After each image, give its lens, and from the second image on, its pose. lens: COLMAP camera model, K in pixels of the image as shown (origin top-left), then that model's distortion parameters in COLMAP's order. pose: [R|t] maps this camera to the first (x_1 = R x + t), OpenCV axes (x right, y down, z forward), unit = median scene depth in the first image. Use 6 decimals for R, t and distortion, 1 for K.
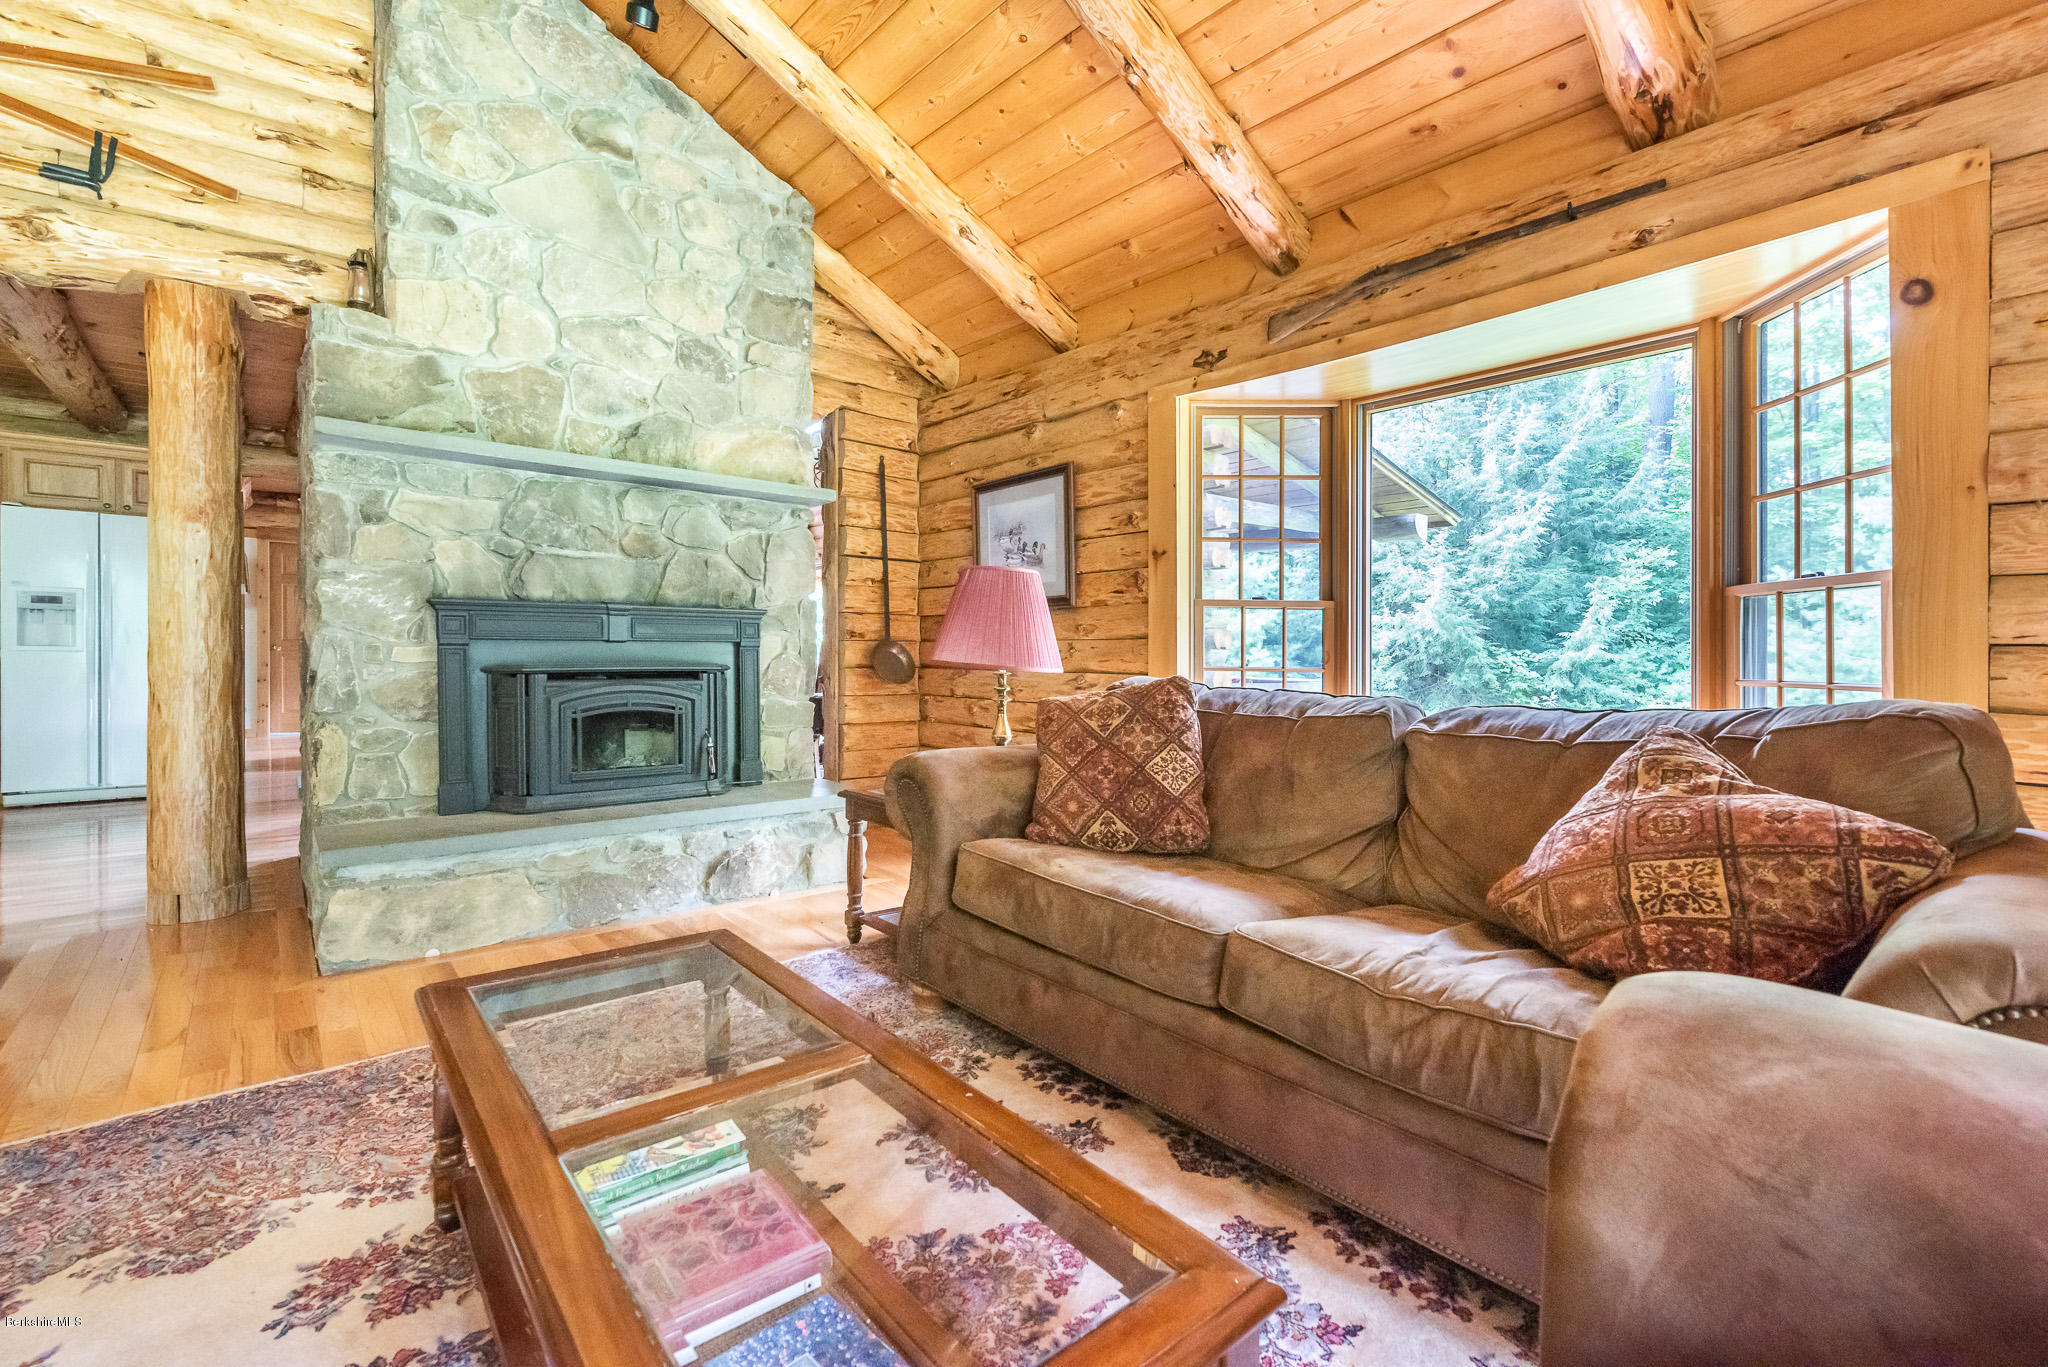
lens RADIAL K [[886.2, 0, 1021.8], [0, 886.2, 680.4], [0, 0, 1]] dist [0.001213, -0.000351]
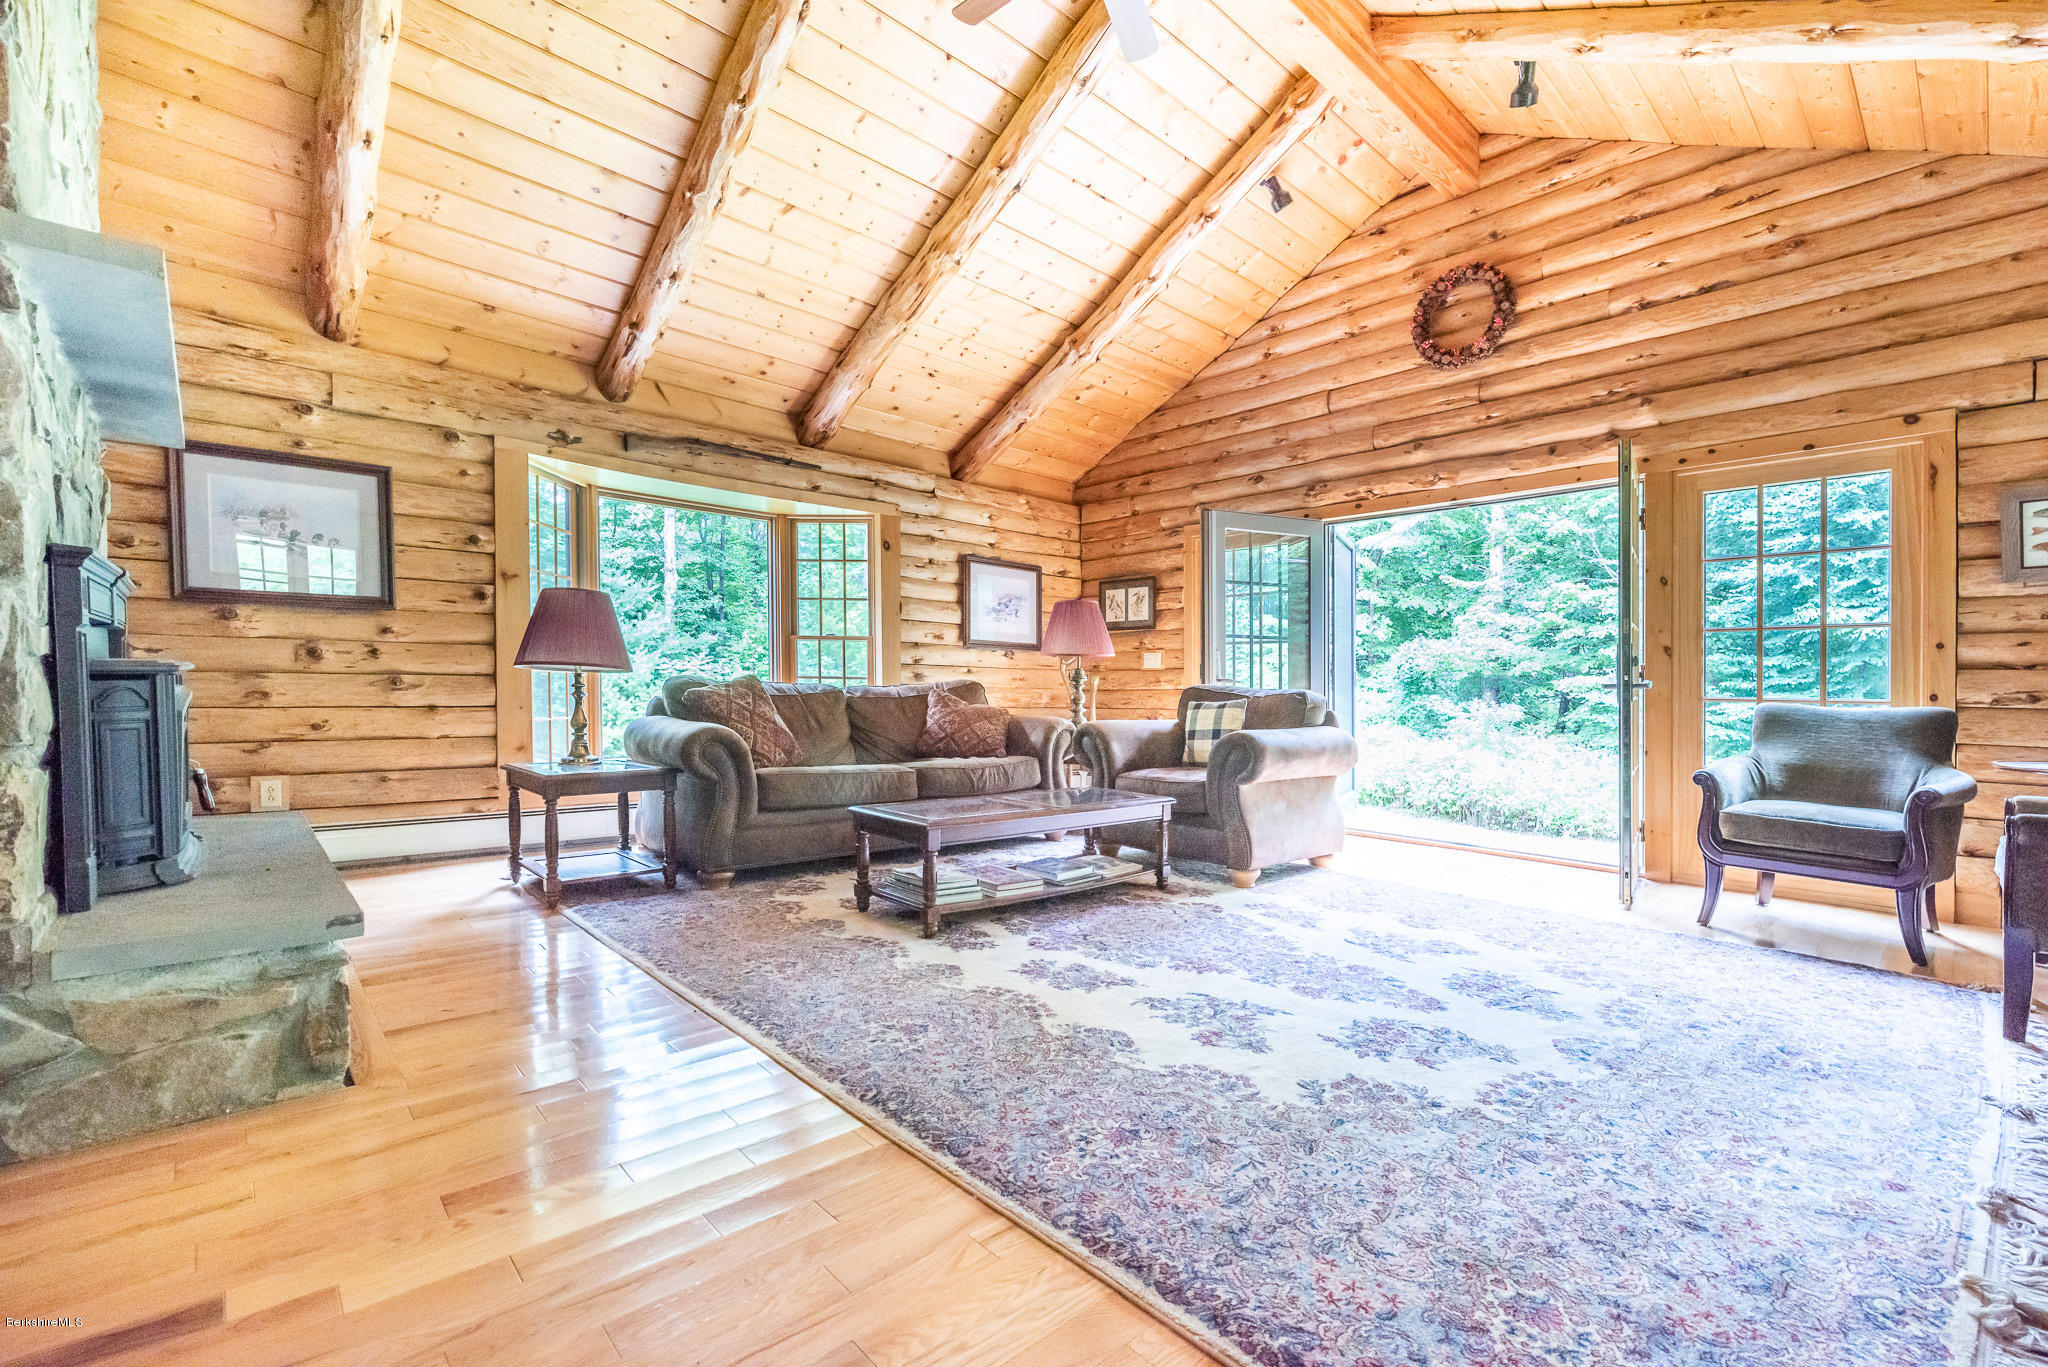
lens RADIAL K [[886.2, 0, 1023.8], [0, 886.2, 686.6], [0, 0, 1]] dist [0.001213, -0.000351]
pose [[-0.024564, -0.015952, 0.999571, -1.114006], [0.016276, 0.999734, 0.016354, 0.000879], [-0.999566, 0.016670, -0.024297, 0.338019]]
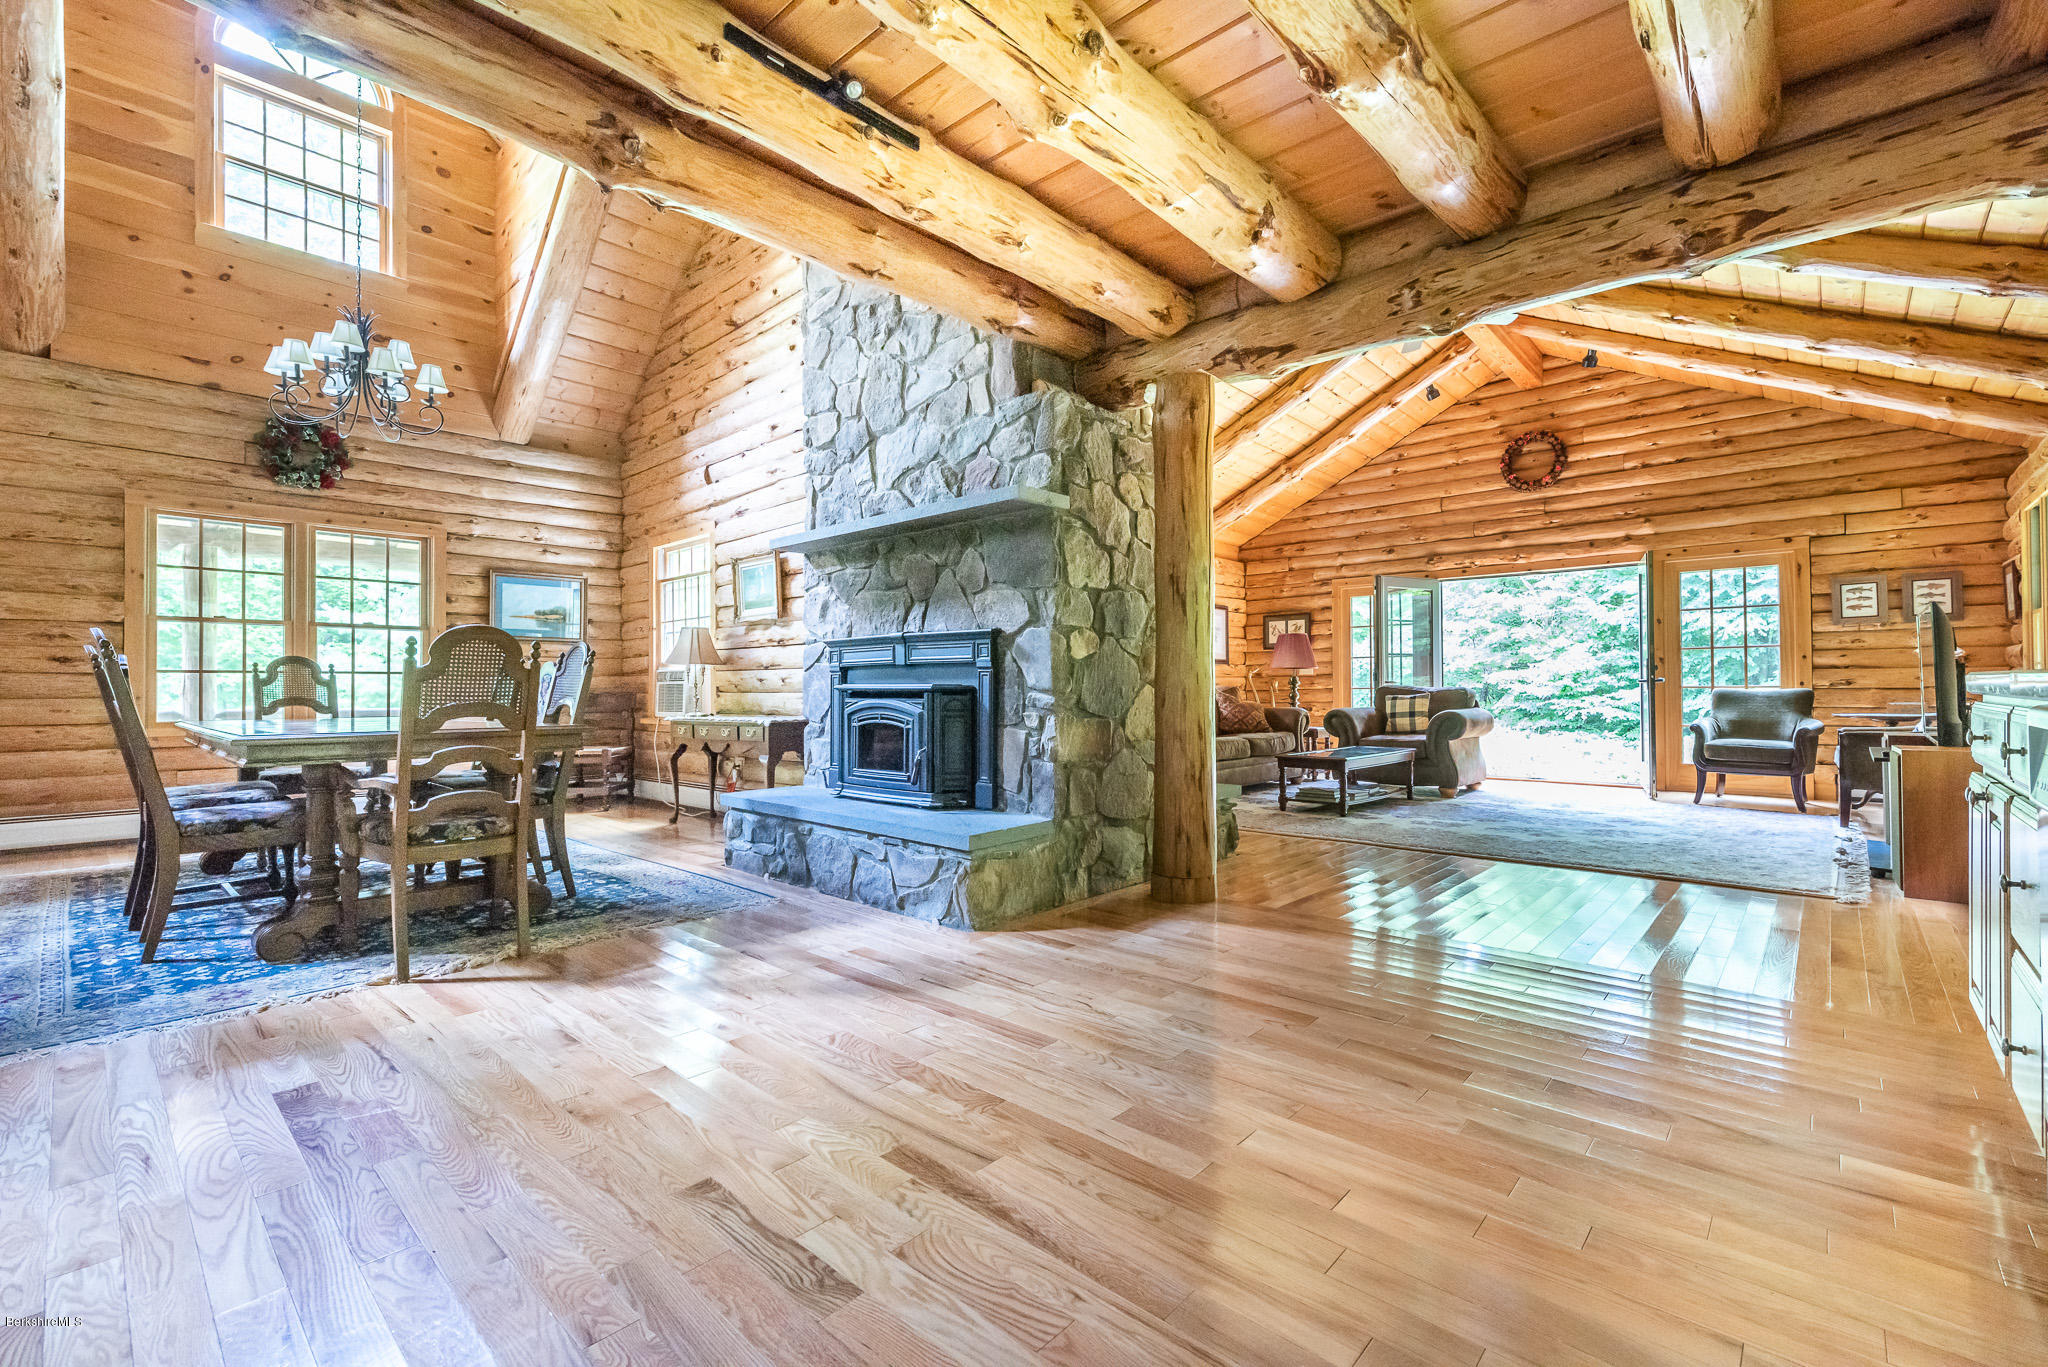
lens RADIAL K [[886.2, 0, 1016.1], [0, 886.2, 687.2], [0, 0, 1]] dist [0.001213, -0.000351]
pose [[-0.121550, -0.011407, 0.992520, -1.799407], [0.037963, 0.999149, 0.016132, -0.038389], [-0.991859, 0.039640, -0.121014, 1.160570]]
